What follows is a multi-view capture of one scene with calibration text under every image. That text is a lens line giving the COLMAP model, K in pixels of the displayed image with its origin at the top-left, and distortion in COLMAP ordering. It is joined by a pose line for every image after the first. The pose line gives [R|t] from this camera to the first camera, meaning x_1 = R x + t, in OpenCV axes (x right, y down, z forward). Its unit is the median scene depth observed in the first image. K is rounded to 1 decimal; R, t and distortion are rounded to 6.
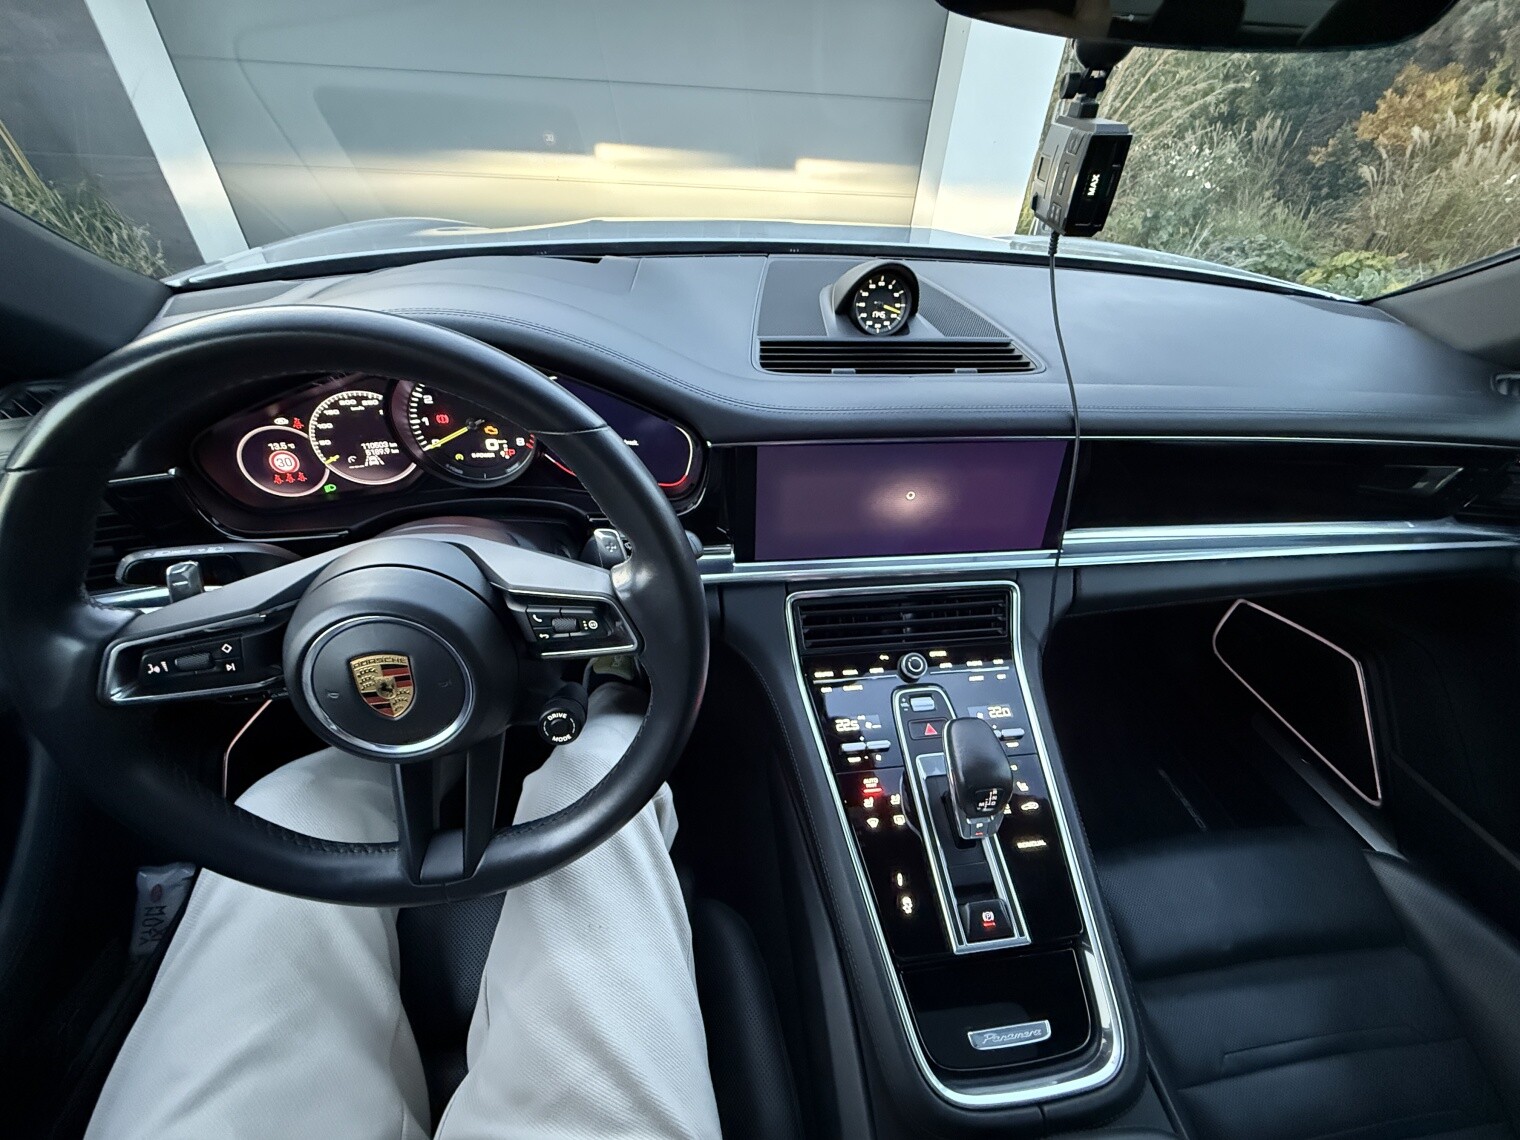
lens RADIAL K [[611.8, 0, 728.4], [0, 611.8, 577.2], [0, 0, 1]] dist [-0.001148, -0.000257]
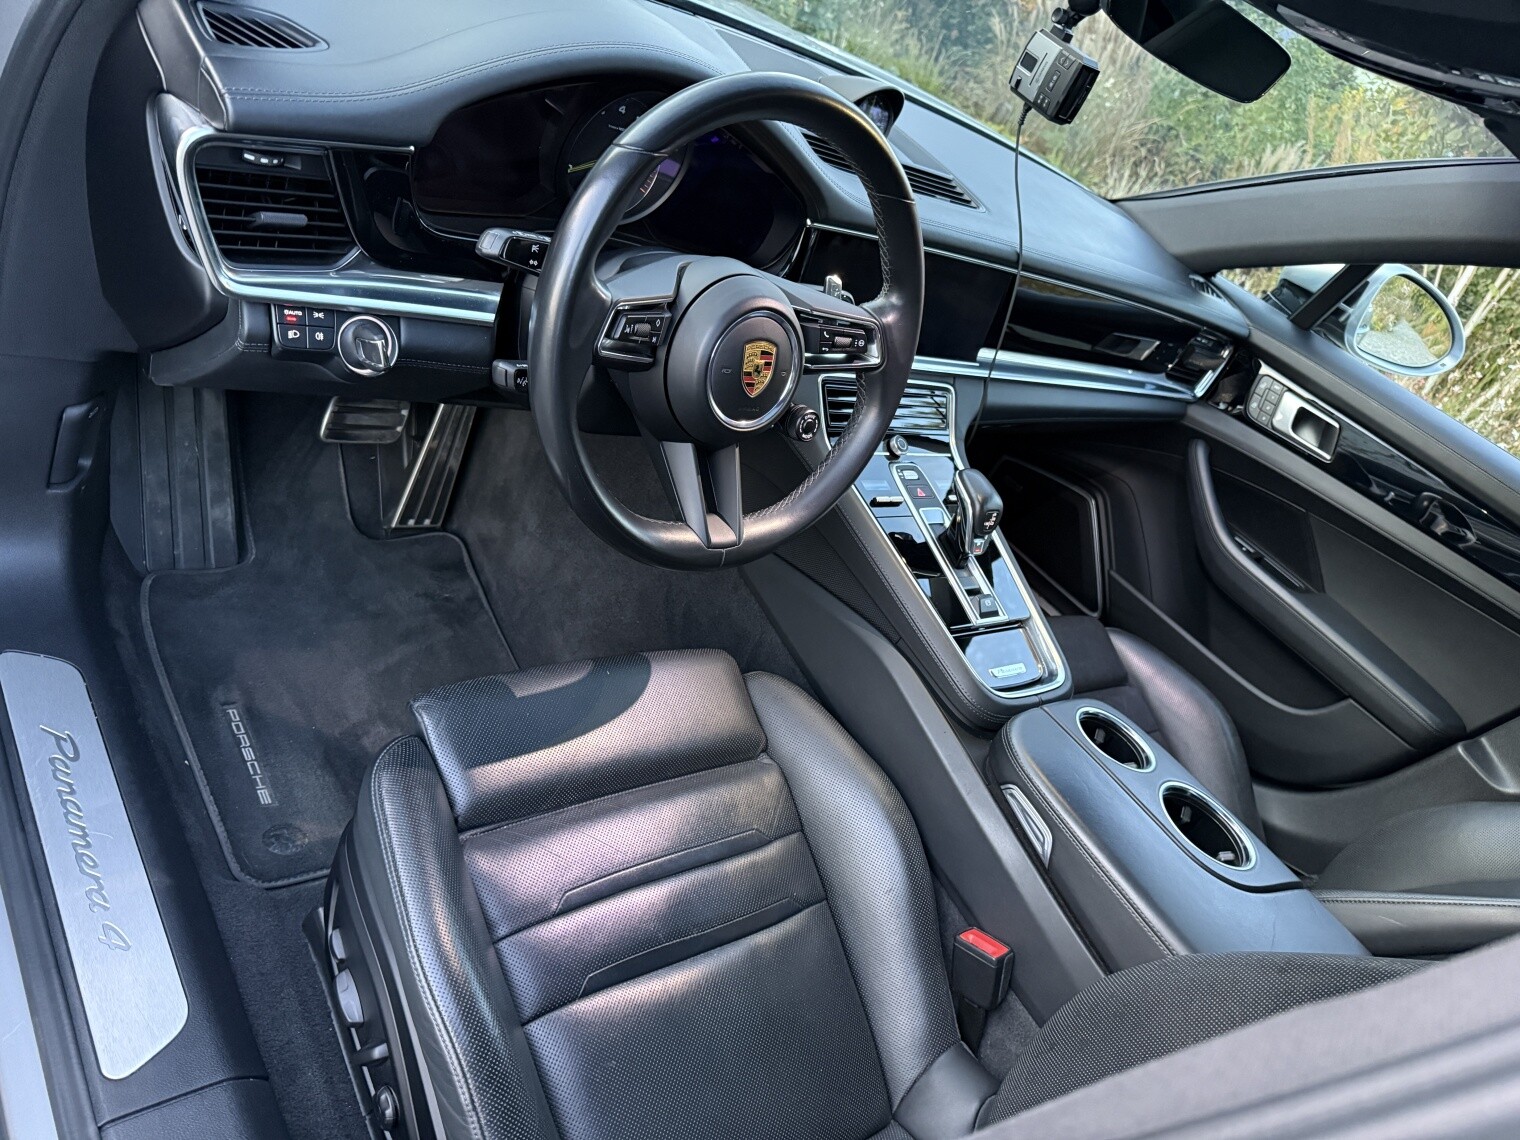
lens RADIAL K [[1081.6, 0, 755.7], [0, 1081.6, 574.1], [0, 0, 1]] dist [0.009783, -0.011795]
pose [[0.809261, -0.010120, 0.587362, -1.320909], [-0.020628, 0.998745, 0.045630, 0.350594], [-0.587087, -0.049042, 0.808037, -0.609617]]
